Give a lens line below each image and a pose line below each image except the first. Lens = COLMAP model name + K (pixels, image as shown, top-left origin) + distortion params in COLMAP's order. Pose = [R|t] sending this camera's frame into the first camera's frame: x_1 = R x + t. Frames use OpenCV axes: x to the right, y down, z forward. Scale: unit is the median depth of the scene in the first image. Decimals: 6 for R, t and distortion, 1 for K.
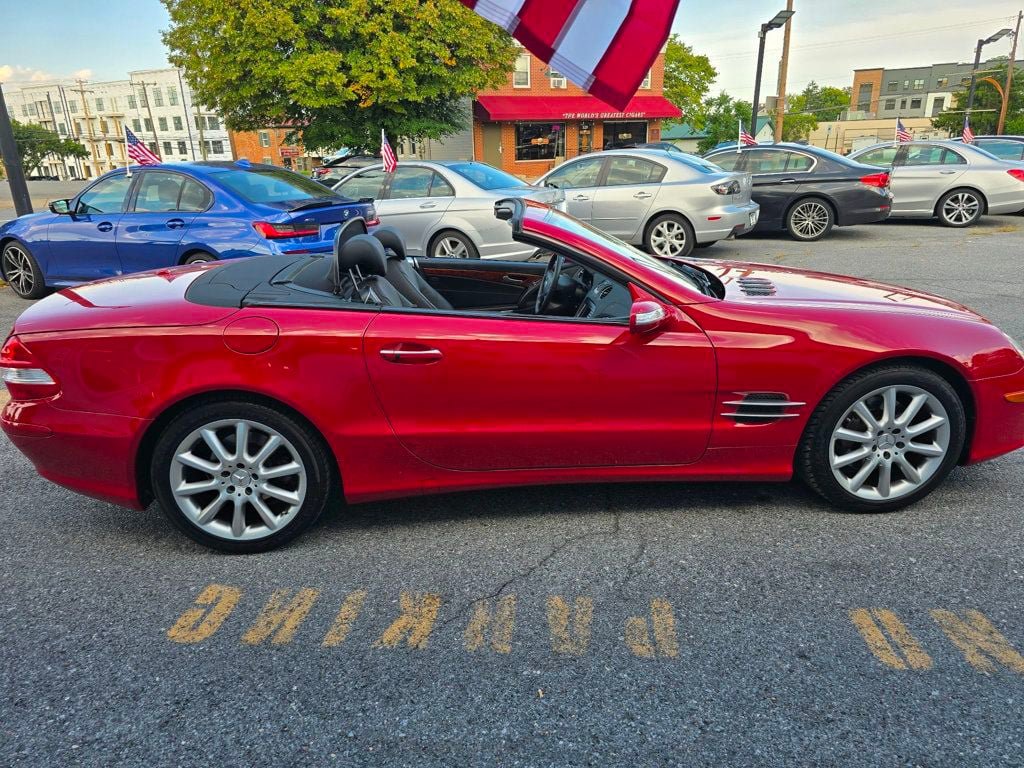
lens RADIAL K [[688.5, 0, 519.4], [0, 688.5, 386.4], [0, 0, 1]] dist [0.049722, -0.040165]
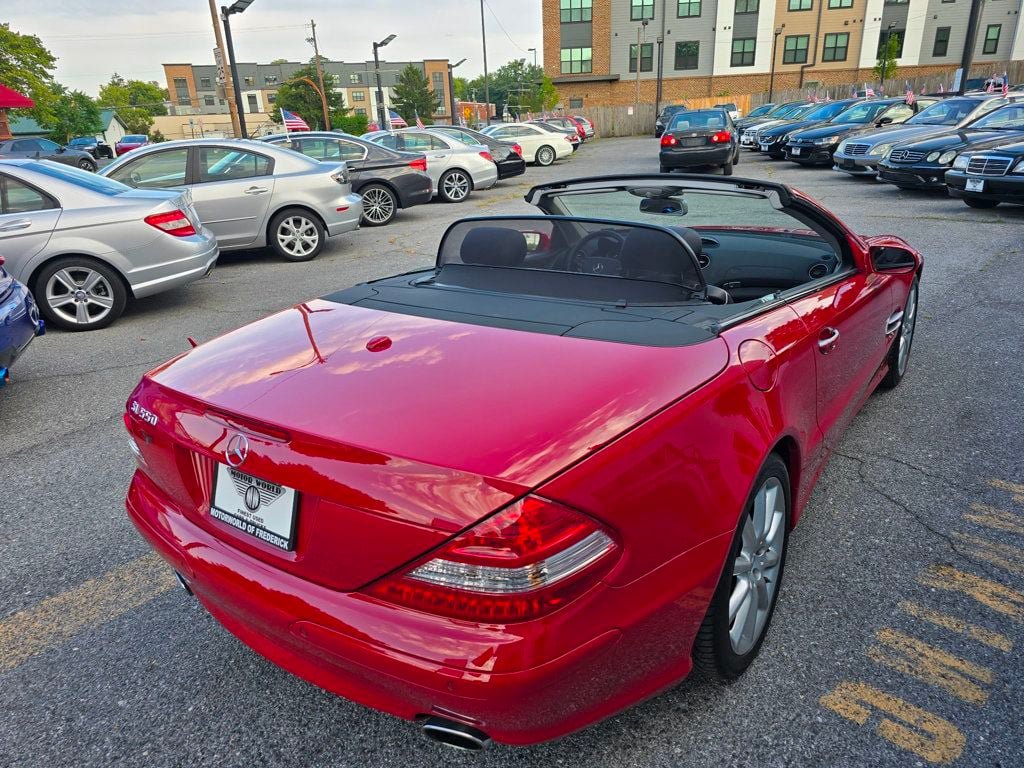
lens RADIAL K [[688.5, 0, 519.4], [0, 688.5, 386.4], [0, 0, 1]] dist [0.049722, -0.040165]
pose [[0.650190, -0.276504, 0.707671, -0.128069], [0.272583, 0.954311, 0.122429, -0.024875], [-0.709190, 0.113297, 0.695854, 0.079736]]
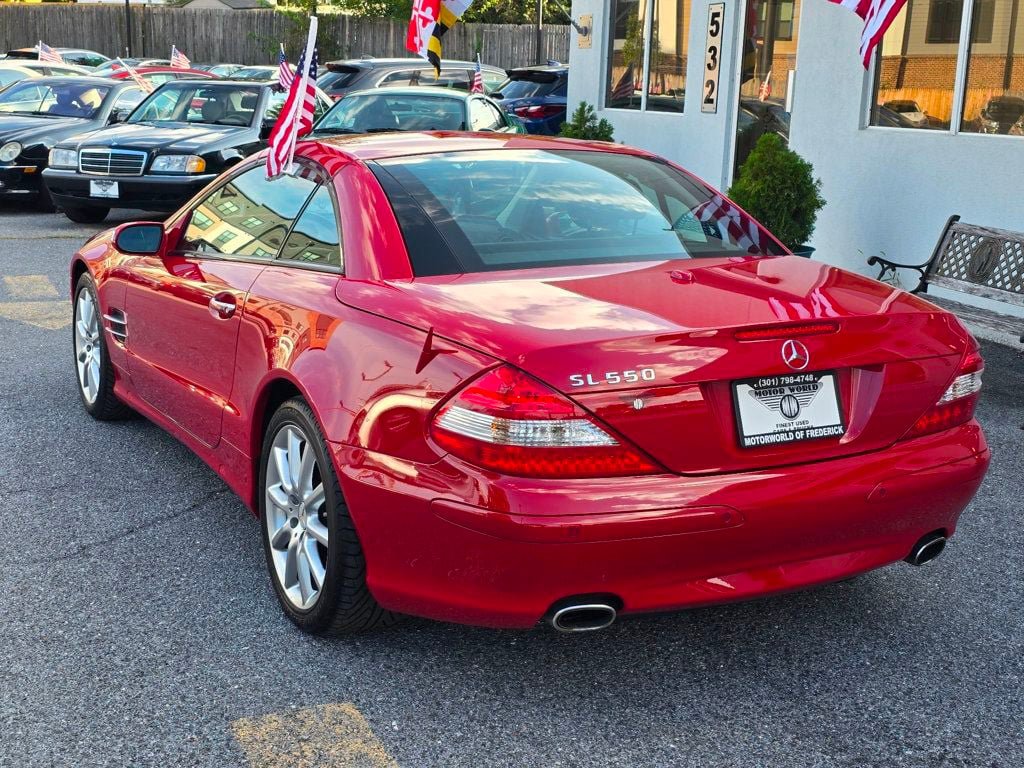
lens RADIAL K [[1327.3, 0, 496.7], [0, 1327.3, 382.5], [0, 0, 1]] dist [0.098576, -0.110652]
pose [[-0.378335, -0.185599, 0.906871, -0.216901], [0.282336, 0.909874, 0.304001, -0.067851], [-0.881561, 0.371057, -0.291836, 0.222610]]
